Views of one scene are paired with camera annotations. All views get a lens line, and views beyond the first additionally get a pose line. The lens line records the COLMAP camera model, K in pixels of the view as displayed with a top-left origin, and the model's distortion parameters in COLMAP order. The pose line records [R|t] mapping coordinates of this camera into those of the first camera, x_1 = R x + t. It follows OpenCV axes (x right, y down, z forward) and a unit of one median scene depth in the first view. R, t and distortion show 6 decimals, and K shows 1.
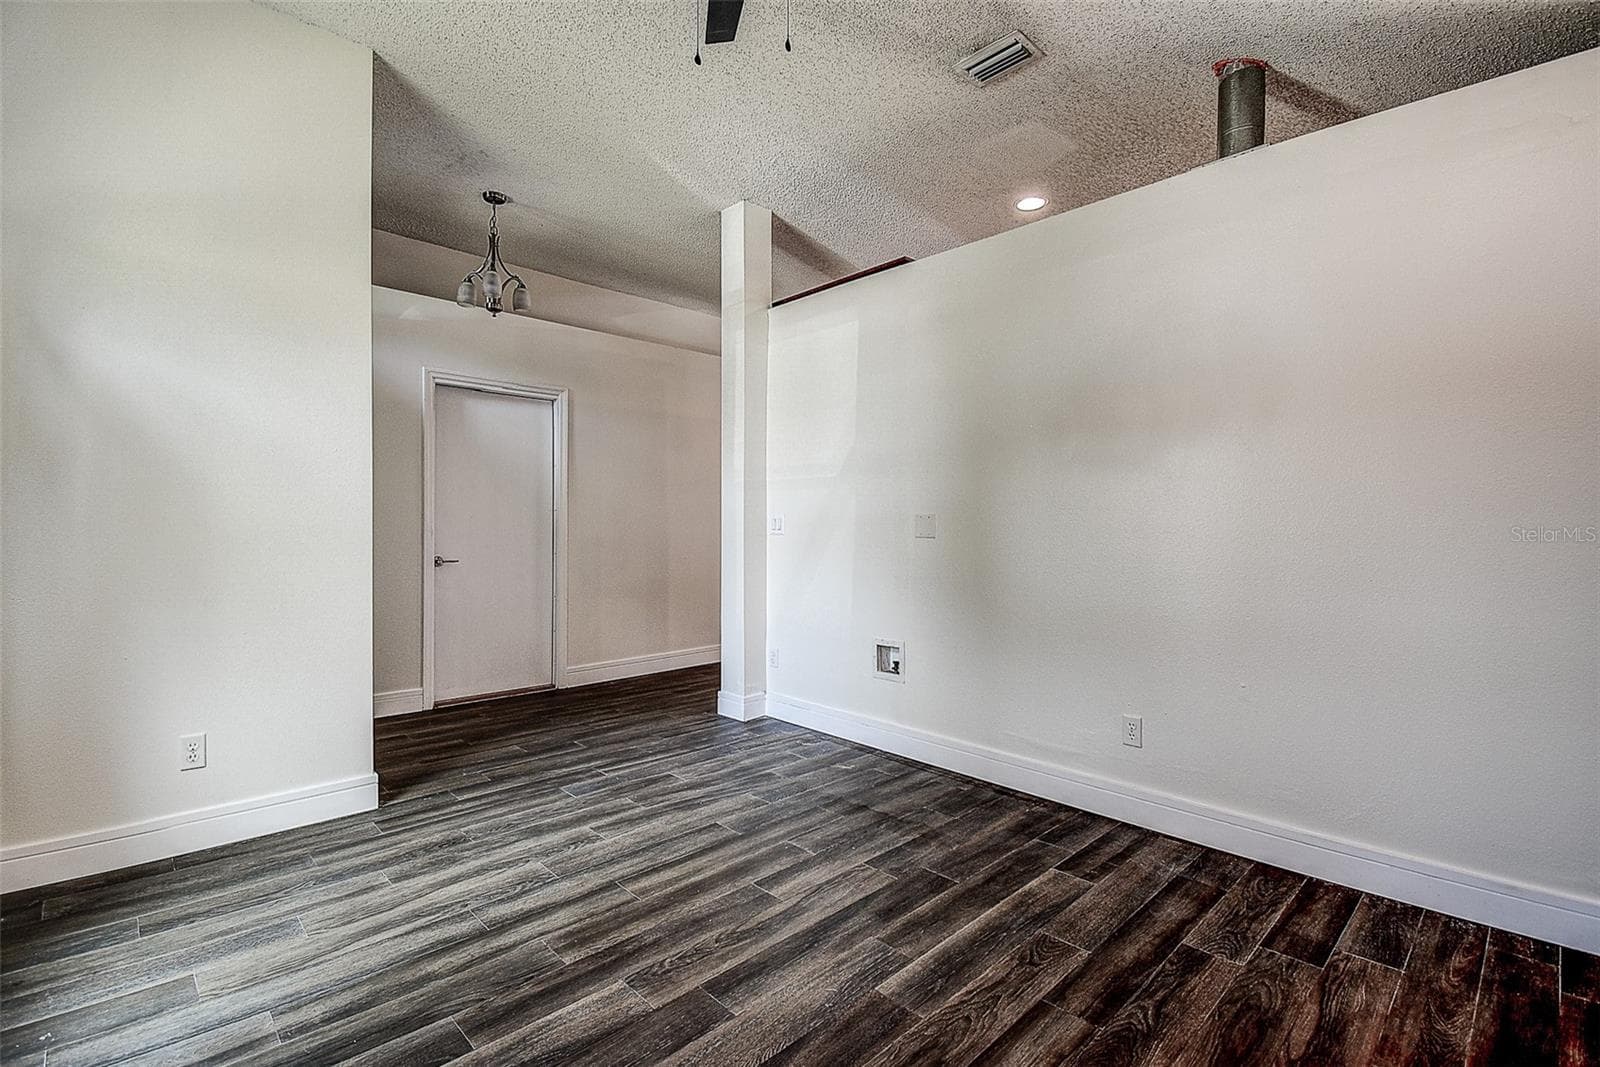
lens RADIAL K [[725.0, 0, 801.4], [0, 725.0, 529.6], [0, 0, 1]] dist [-0.002790, -0.000923]
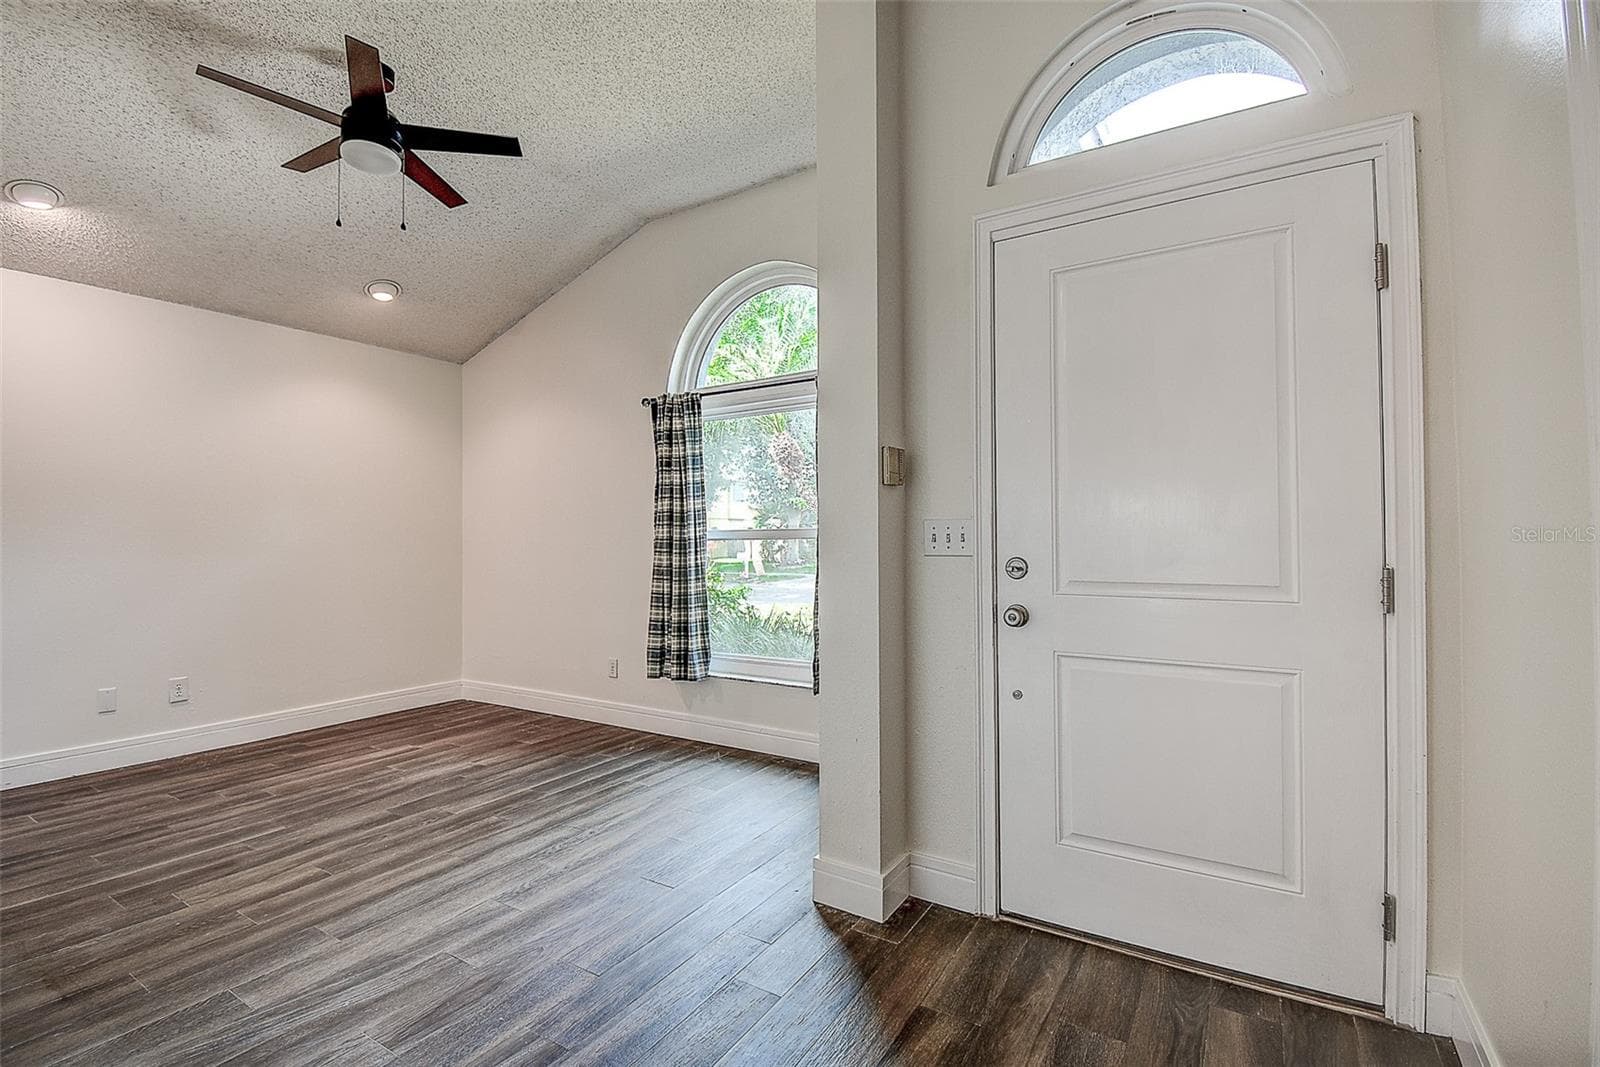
lens RADIAL K [[725.0, 0, 801.3], [0, 725.0, 530.2], [0, 0, 1]] dist [-0.002790, -0.000923]
pose [[-0.966984, 0.013346, -0.254486, -0.480215], [0.012303, 0.999908, 0.005688, -0.026151], [0.254539, 0.002369, -0.967060, 2.243198]]
